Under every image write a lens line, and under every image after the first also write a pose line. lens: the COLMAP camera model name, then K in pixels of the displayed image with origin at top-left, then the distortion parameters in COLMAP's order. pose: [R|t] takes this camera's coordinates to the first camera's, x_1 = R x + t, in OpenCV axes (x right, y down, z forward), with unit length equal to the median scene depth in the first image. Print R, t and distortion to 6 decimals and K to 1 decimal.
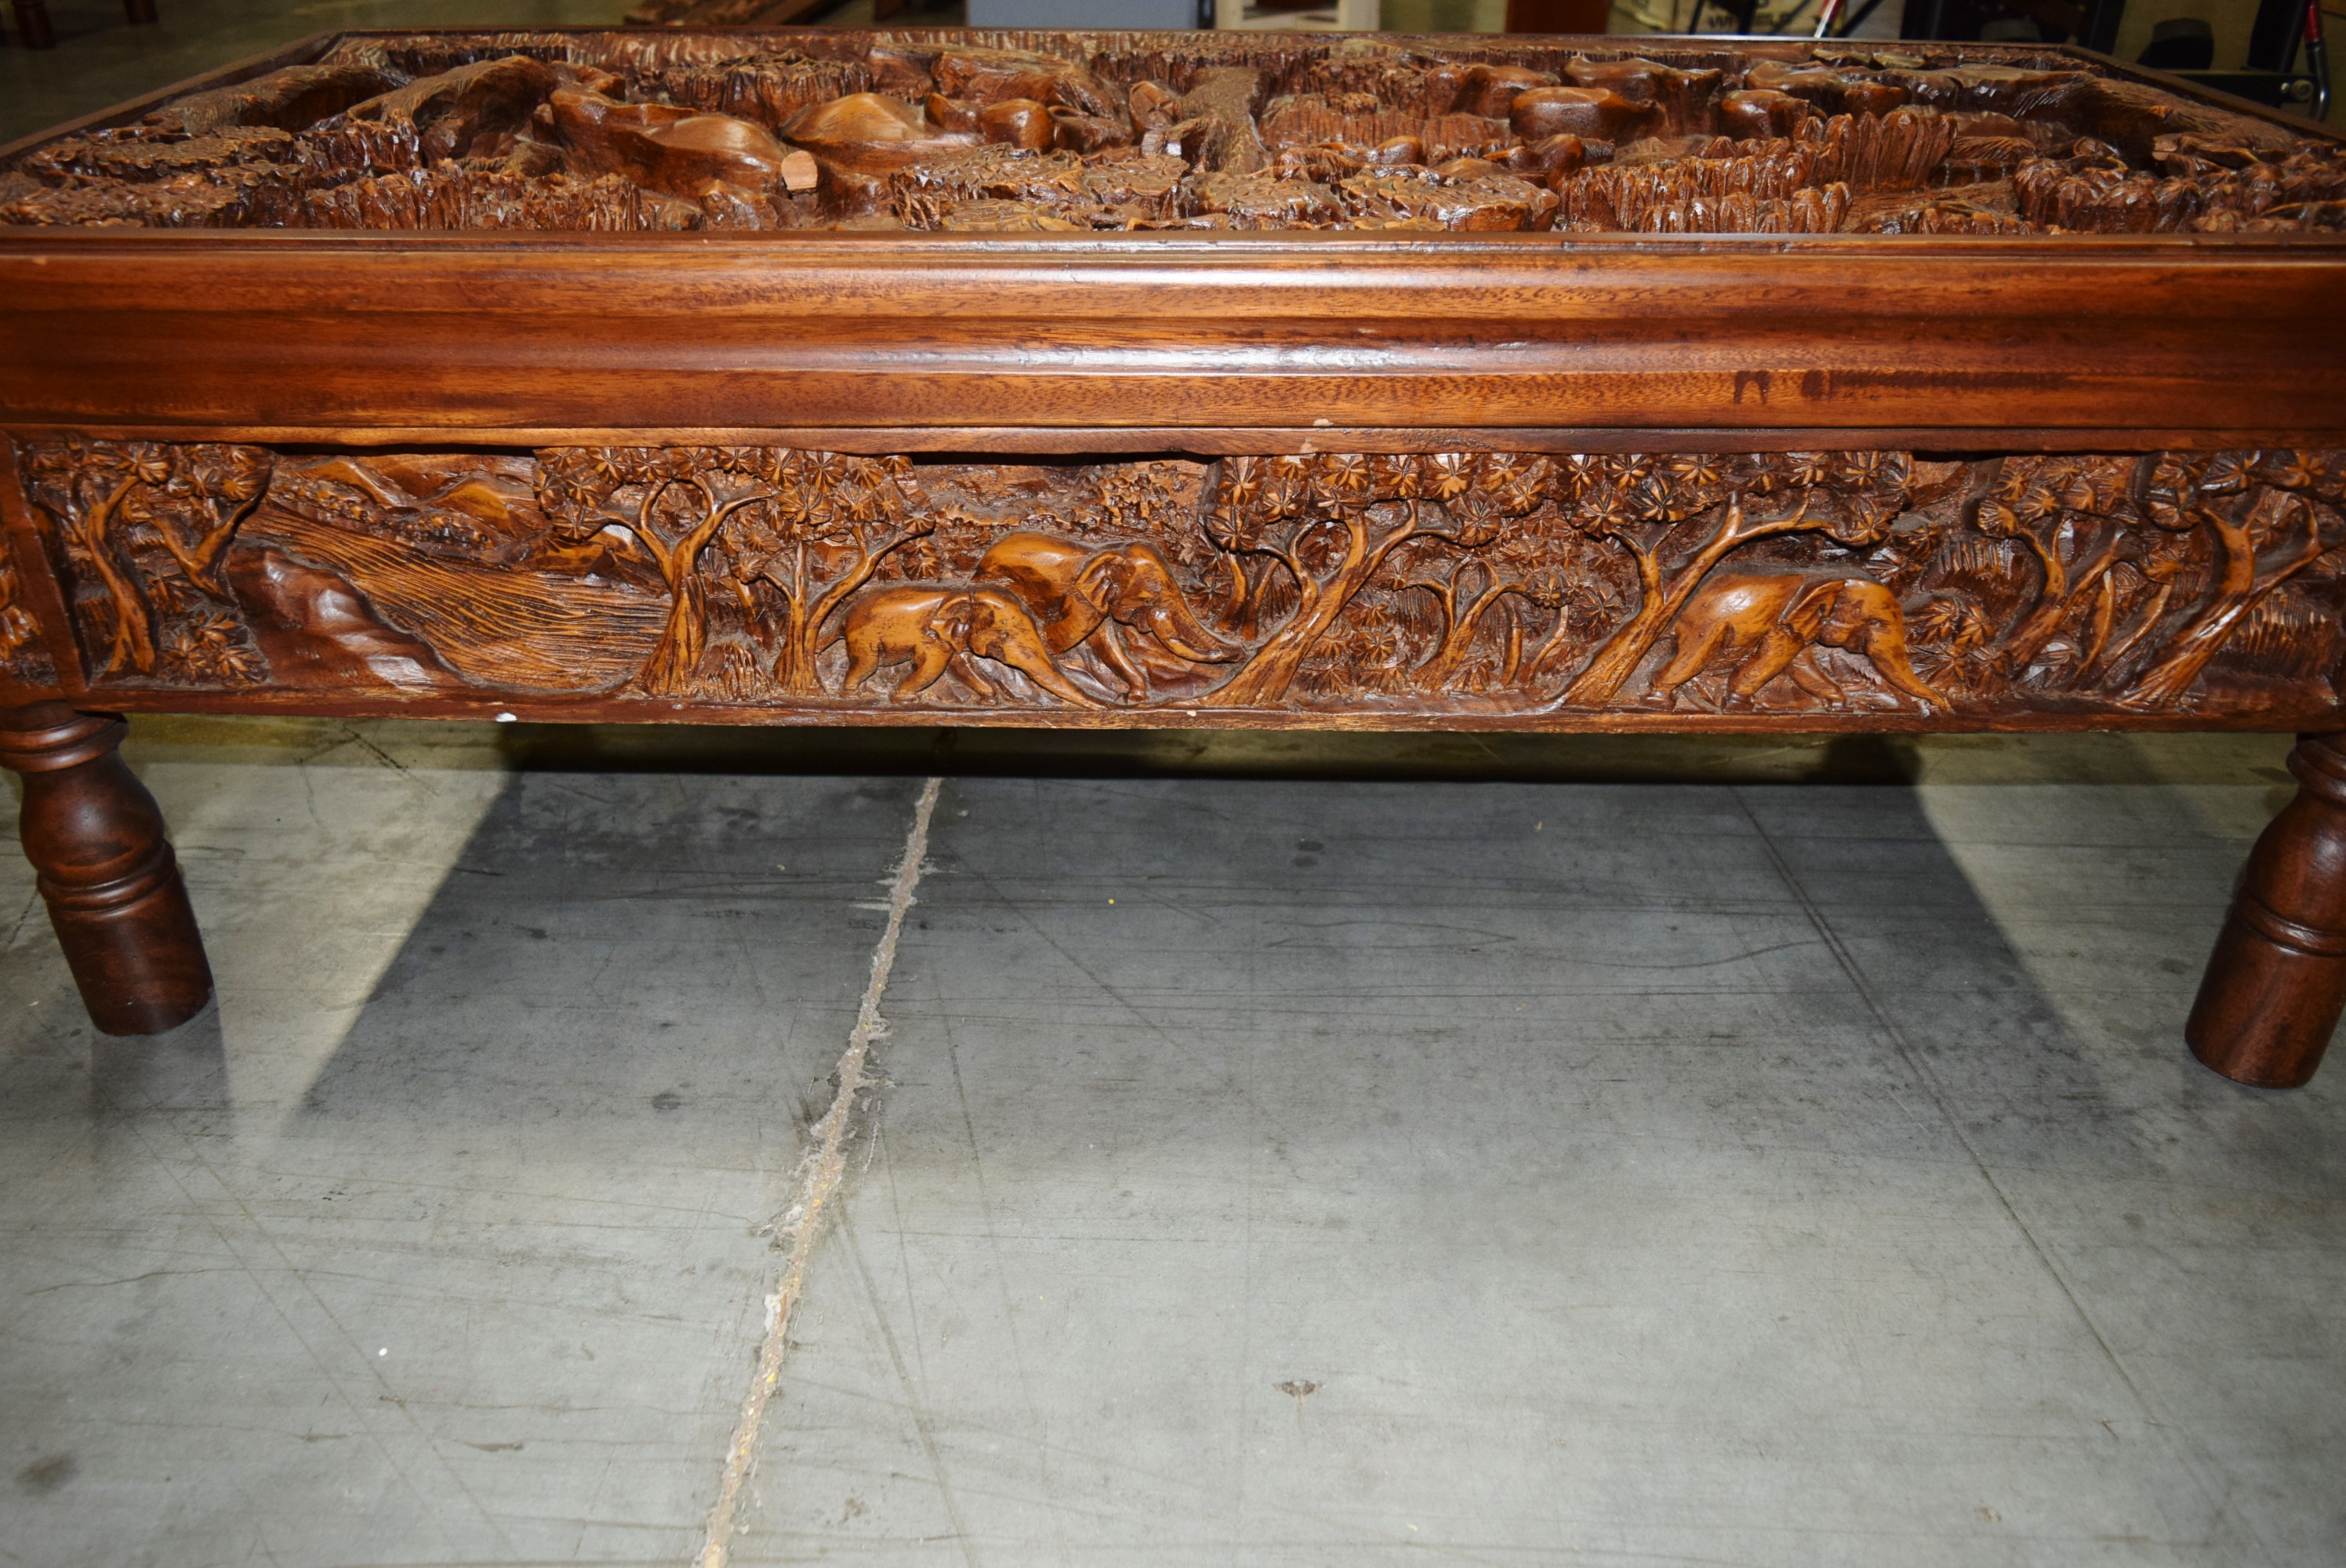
lens RADIAL K [[1830.9, 0, 1173.0], [0, 1830.9, 784.0], [0, 0, 1]] dist [-0.014844, -0.000645]
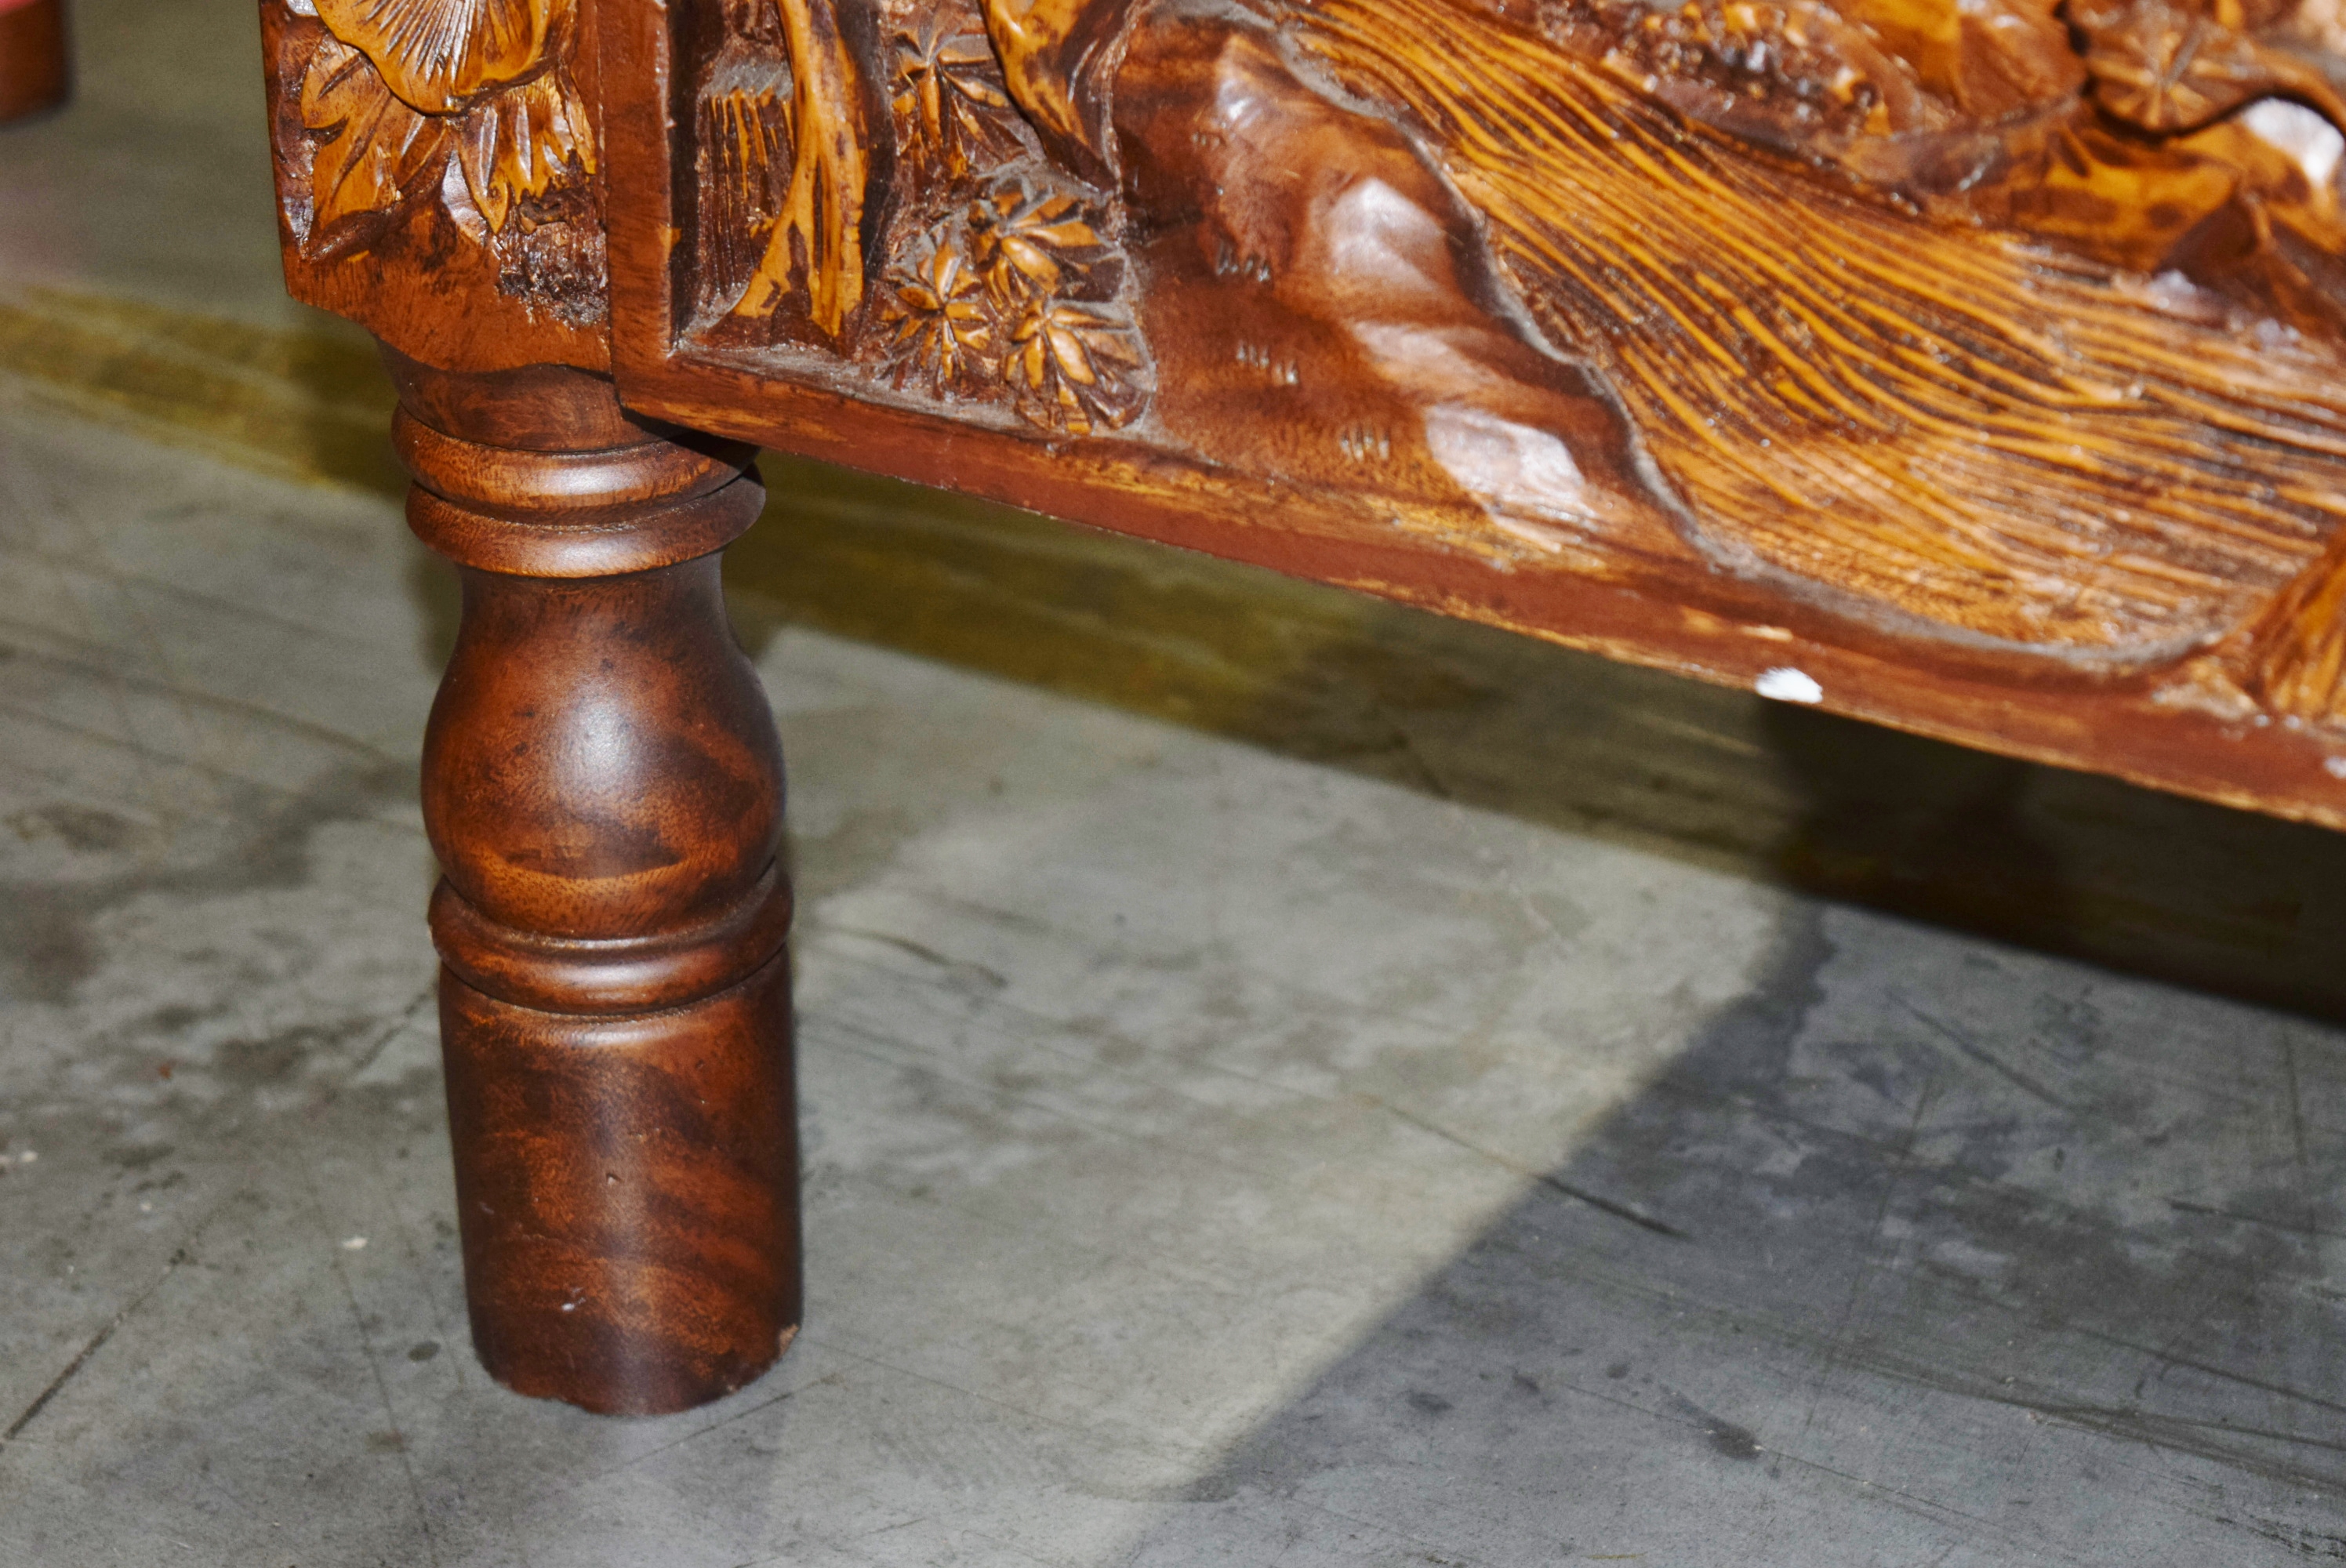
lens RADIAL K [[5468.2, 0, 1101.6], [0, 5468.2, 785.1], [0, 0, 1]] dist [-0.012257, -0.390846]
pose [[0.855180, 0.210107, -0.473838, -0.030942], [-0.251075, 0.967669, -0.024059, 0.029698], [0.453463, 0.139543, 0.880283, 0.156316]]
